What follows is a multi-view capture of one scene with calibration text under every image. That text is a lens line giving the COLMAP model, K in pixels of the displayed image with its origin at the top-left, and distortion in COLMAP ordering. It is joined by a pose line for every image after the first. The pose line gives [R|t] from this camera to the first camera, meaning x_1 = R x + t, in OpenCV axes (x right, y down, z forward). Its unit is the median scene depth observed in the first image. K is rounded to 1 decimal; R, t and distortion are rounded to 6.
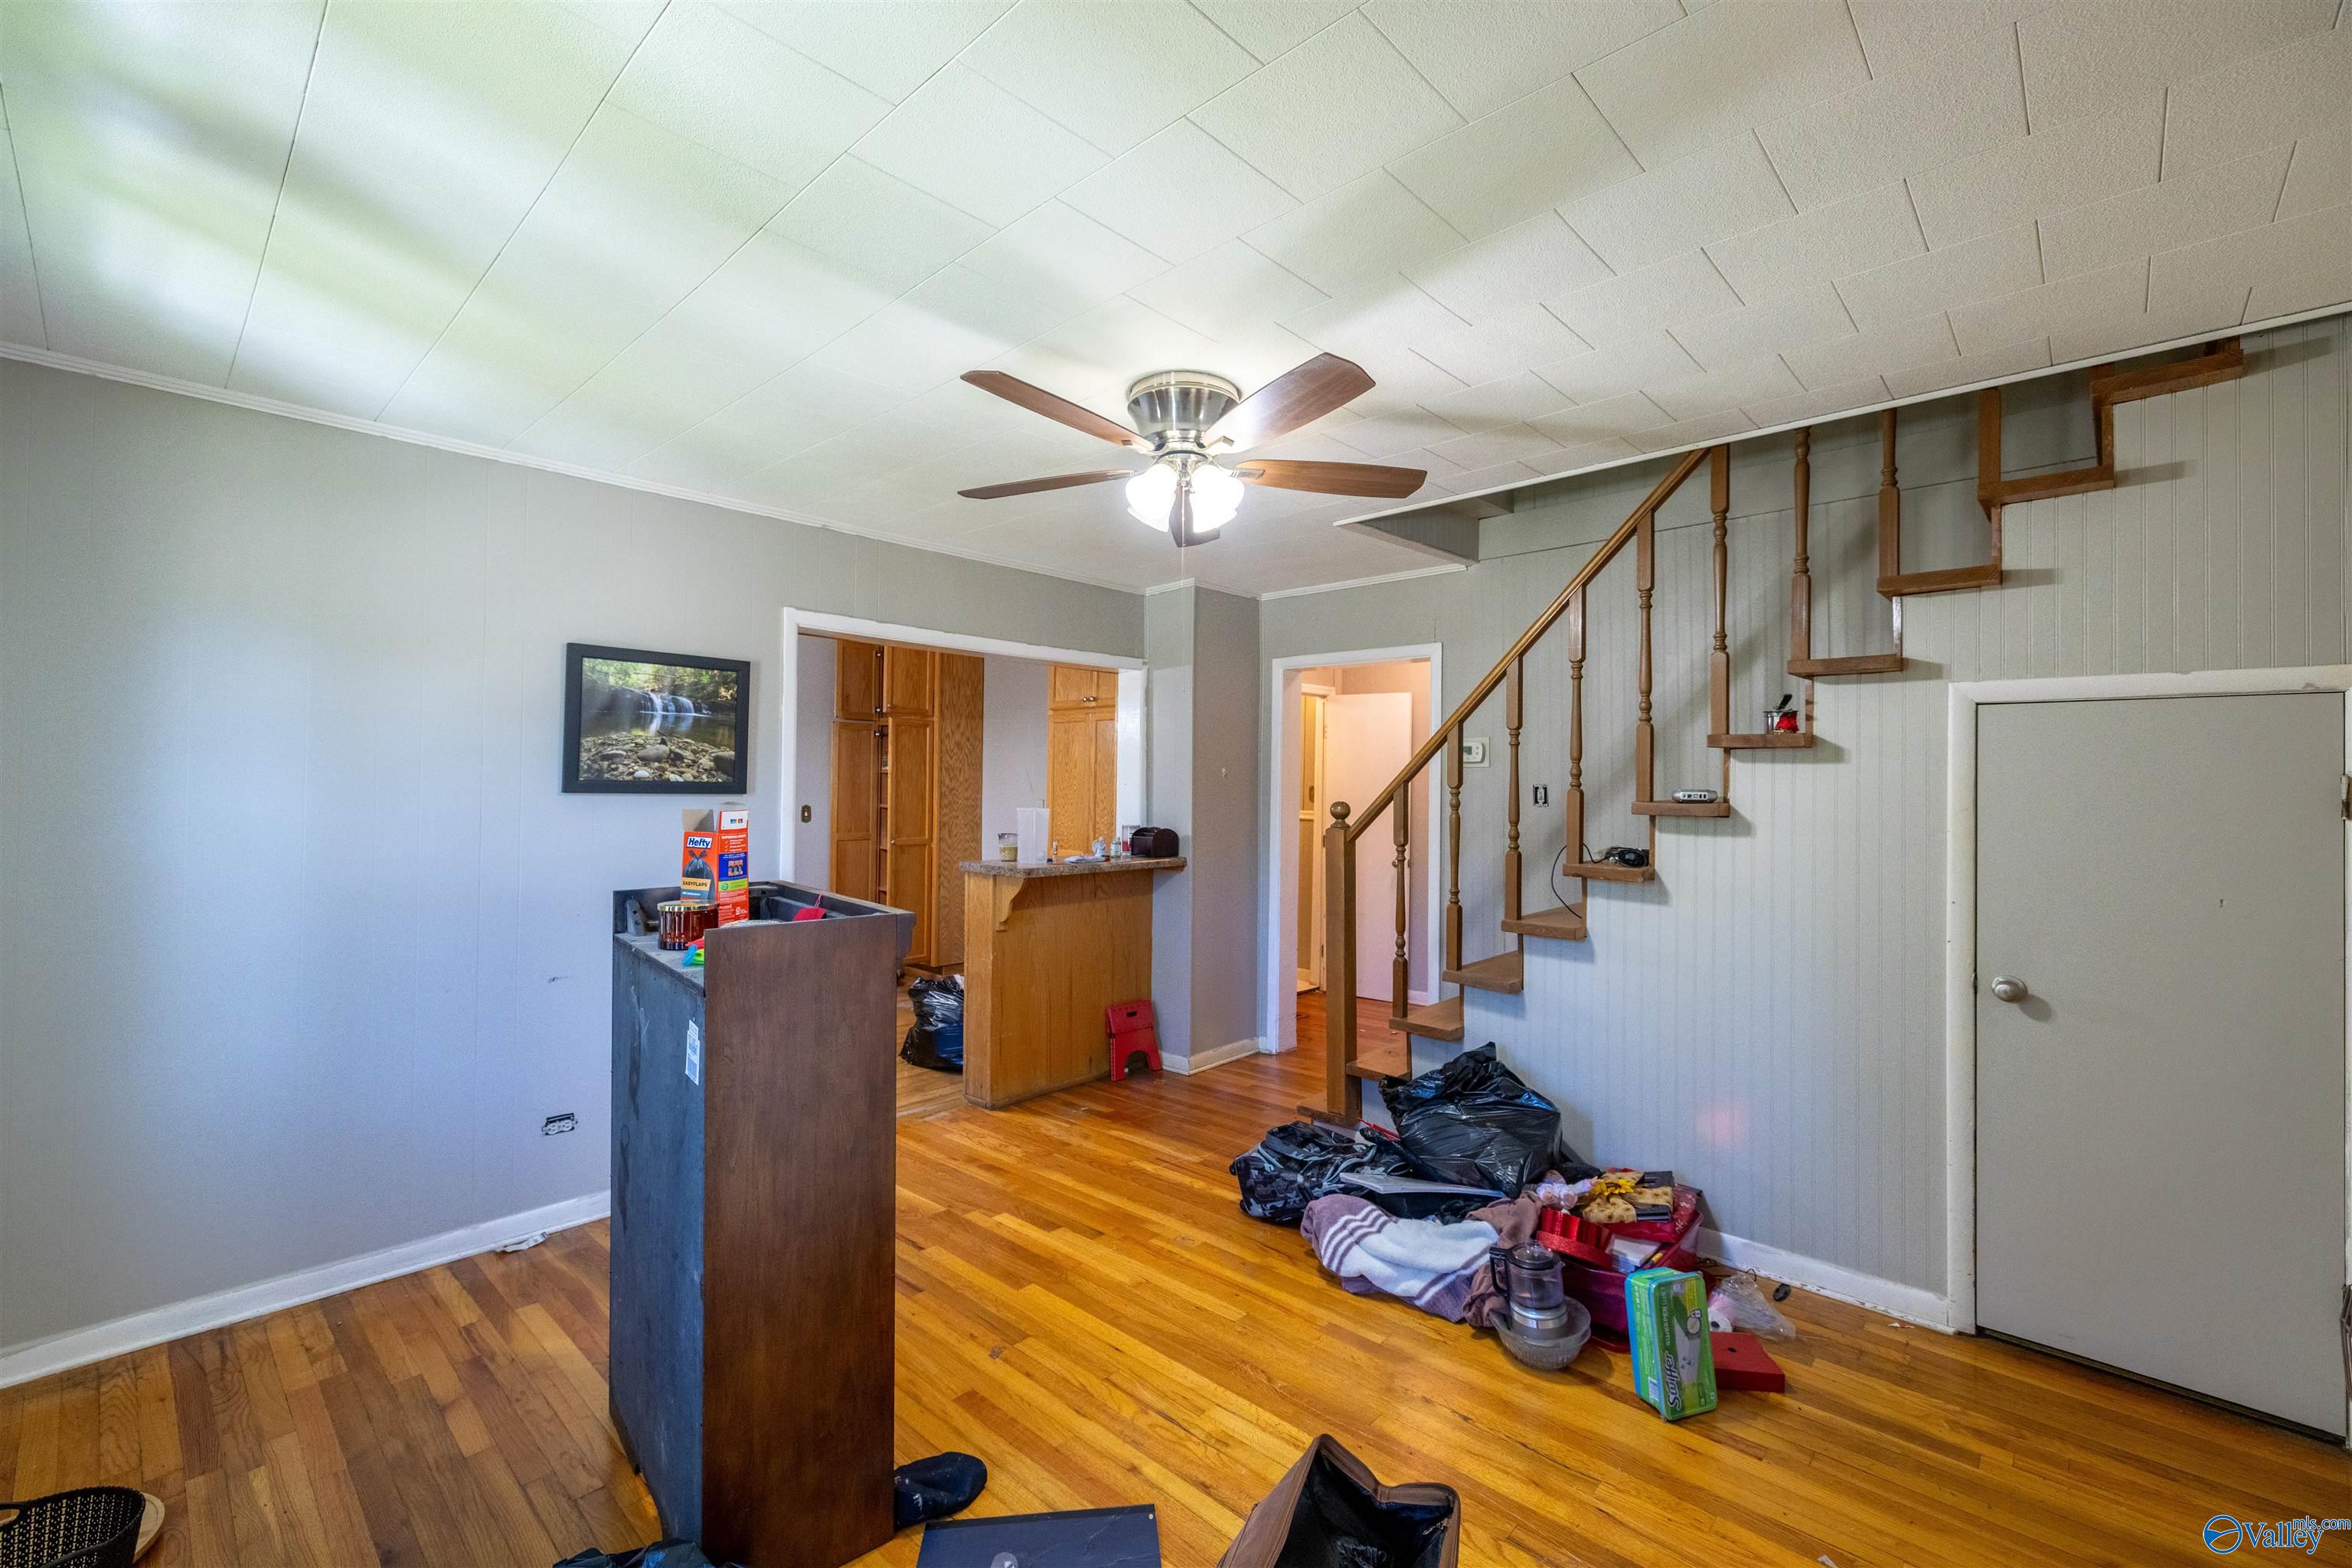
lens RADIAL K [[990.7, 0, 1184.3], [0, 990.7, 789.6], [0, 0, 1]] dist [-0.003341, -0.000046]
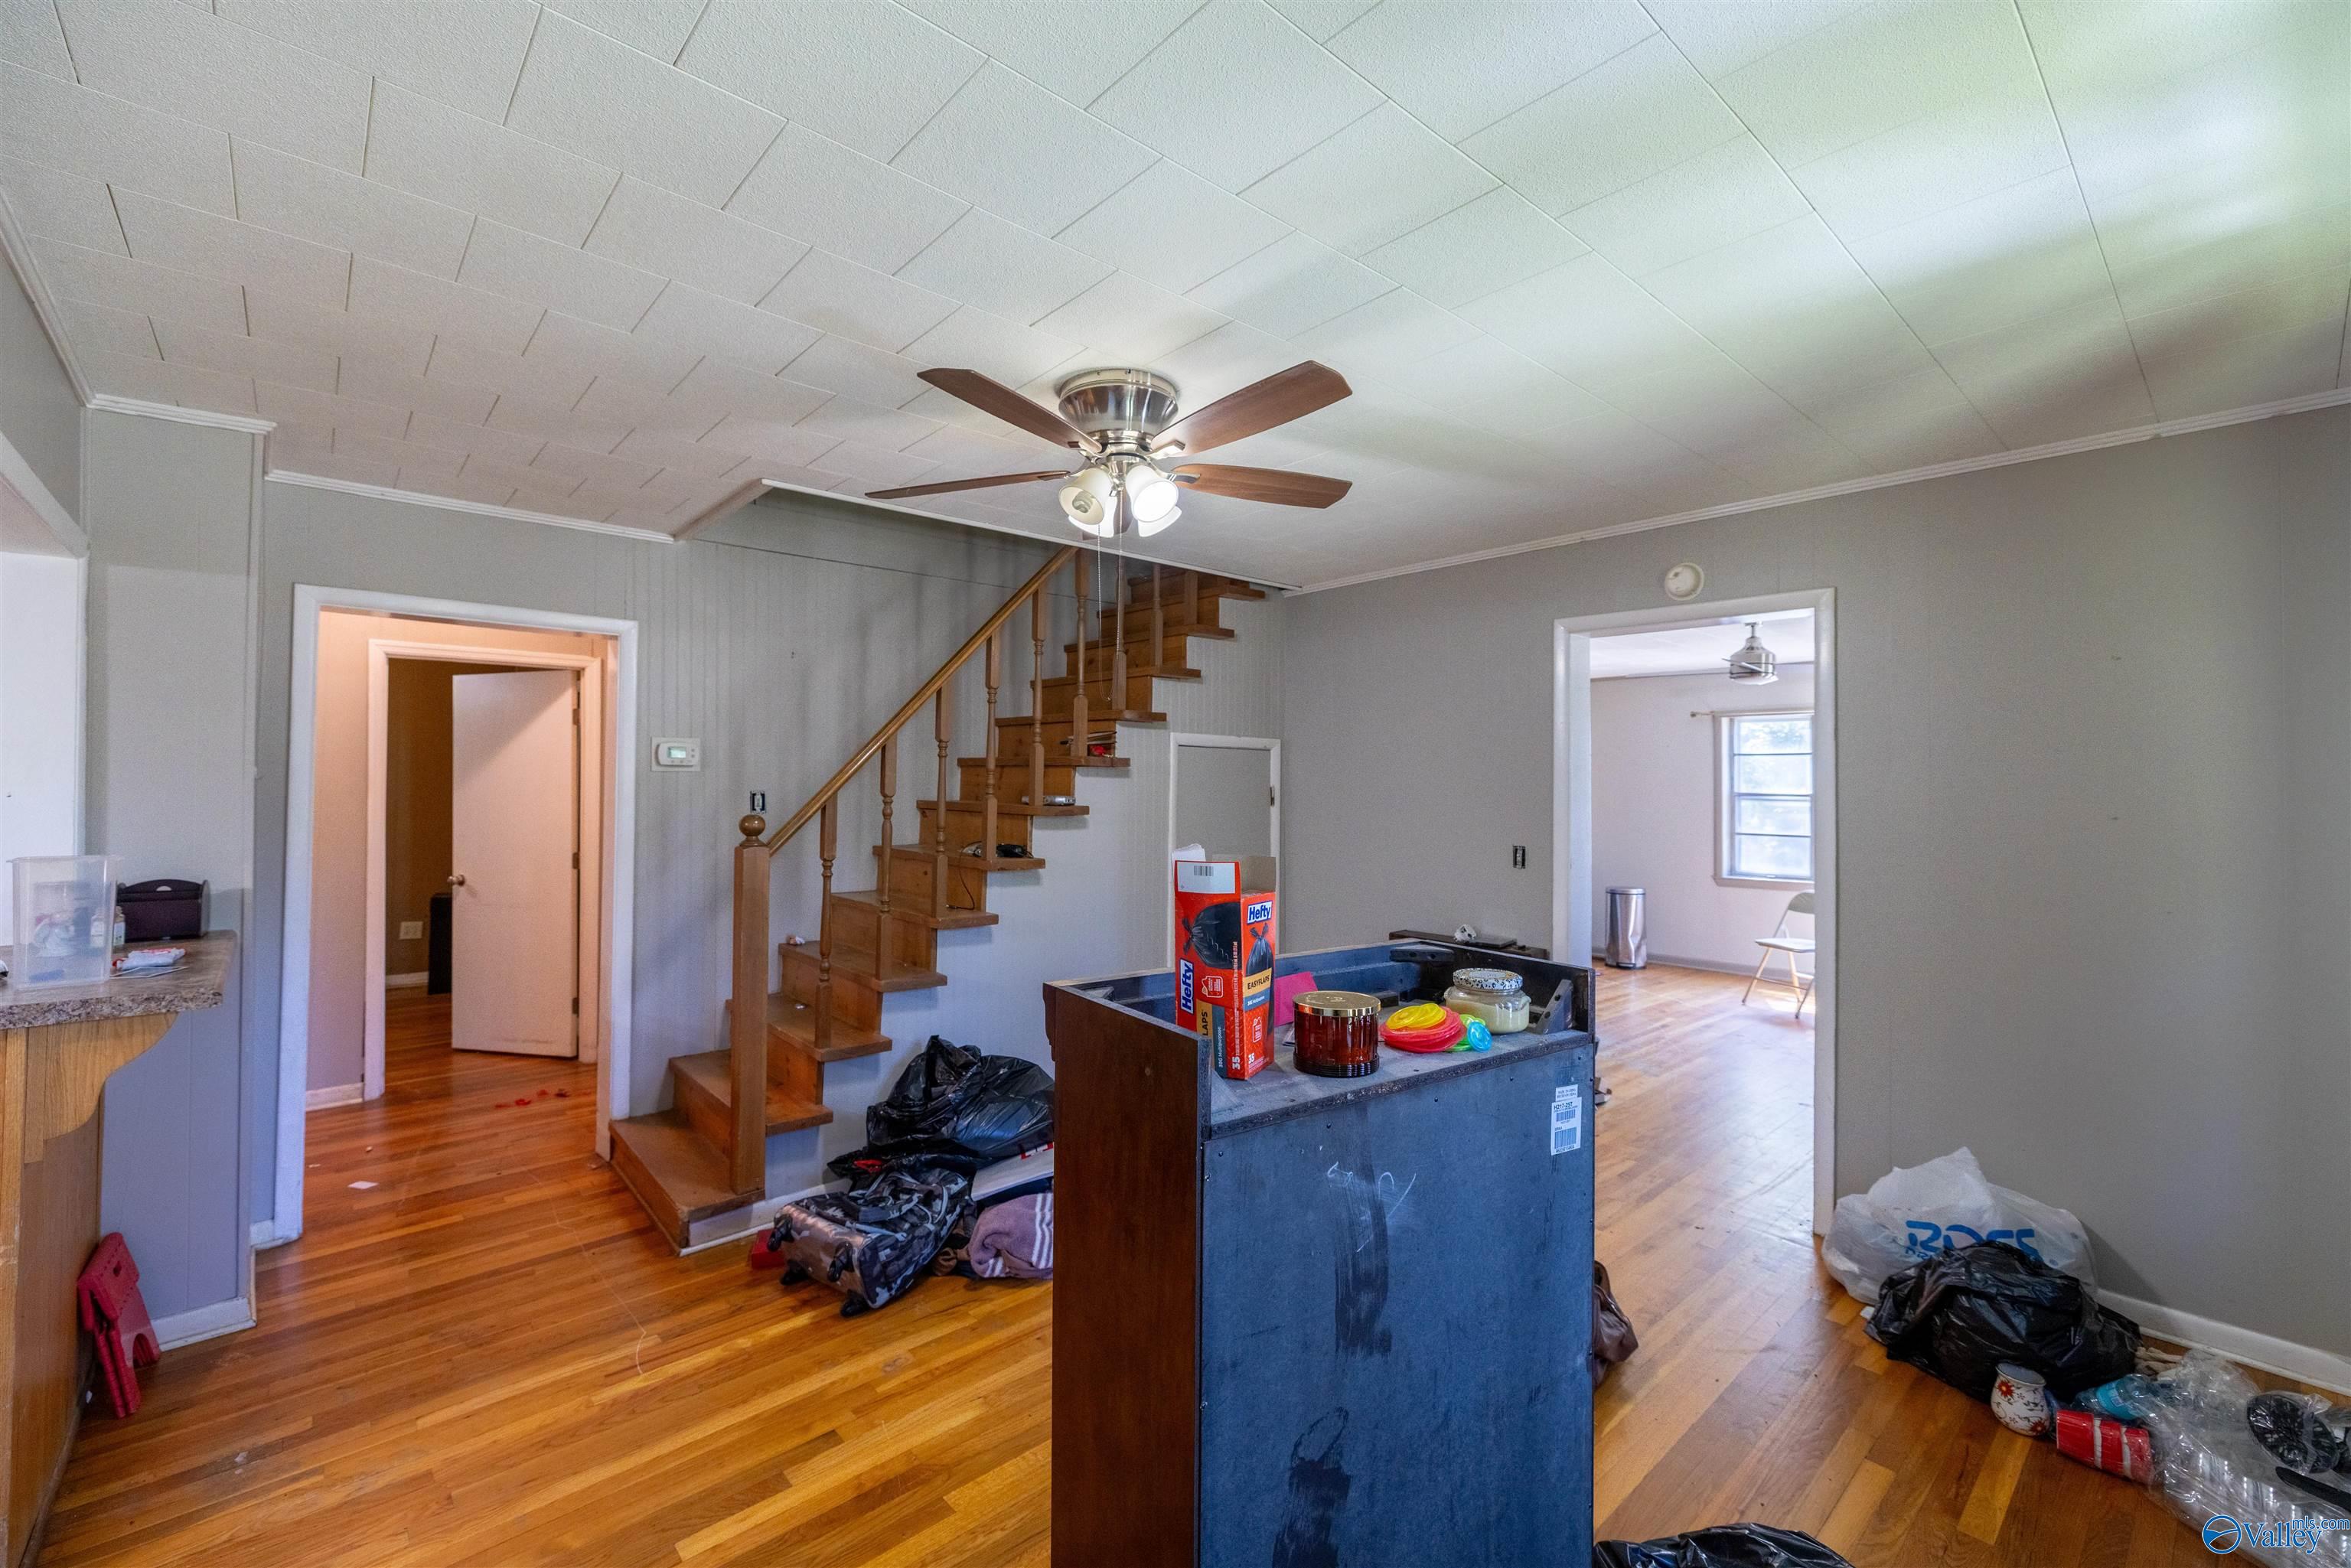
lens RADIAL K [[984.3, 0, 1169.8], [0, 984.3, 771.0], [0, 0, 1]] dist [-0.000076, 0.000777]
pose [[0.095795, 0.008115, 0.995368, -0.754568], [0.002908, 0.999960, -0.008432, -0.020143], [-0.995397, 0.003703, 0.095768, 0.676016]]
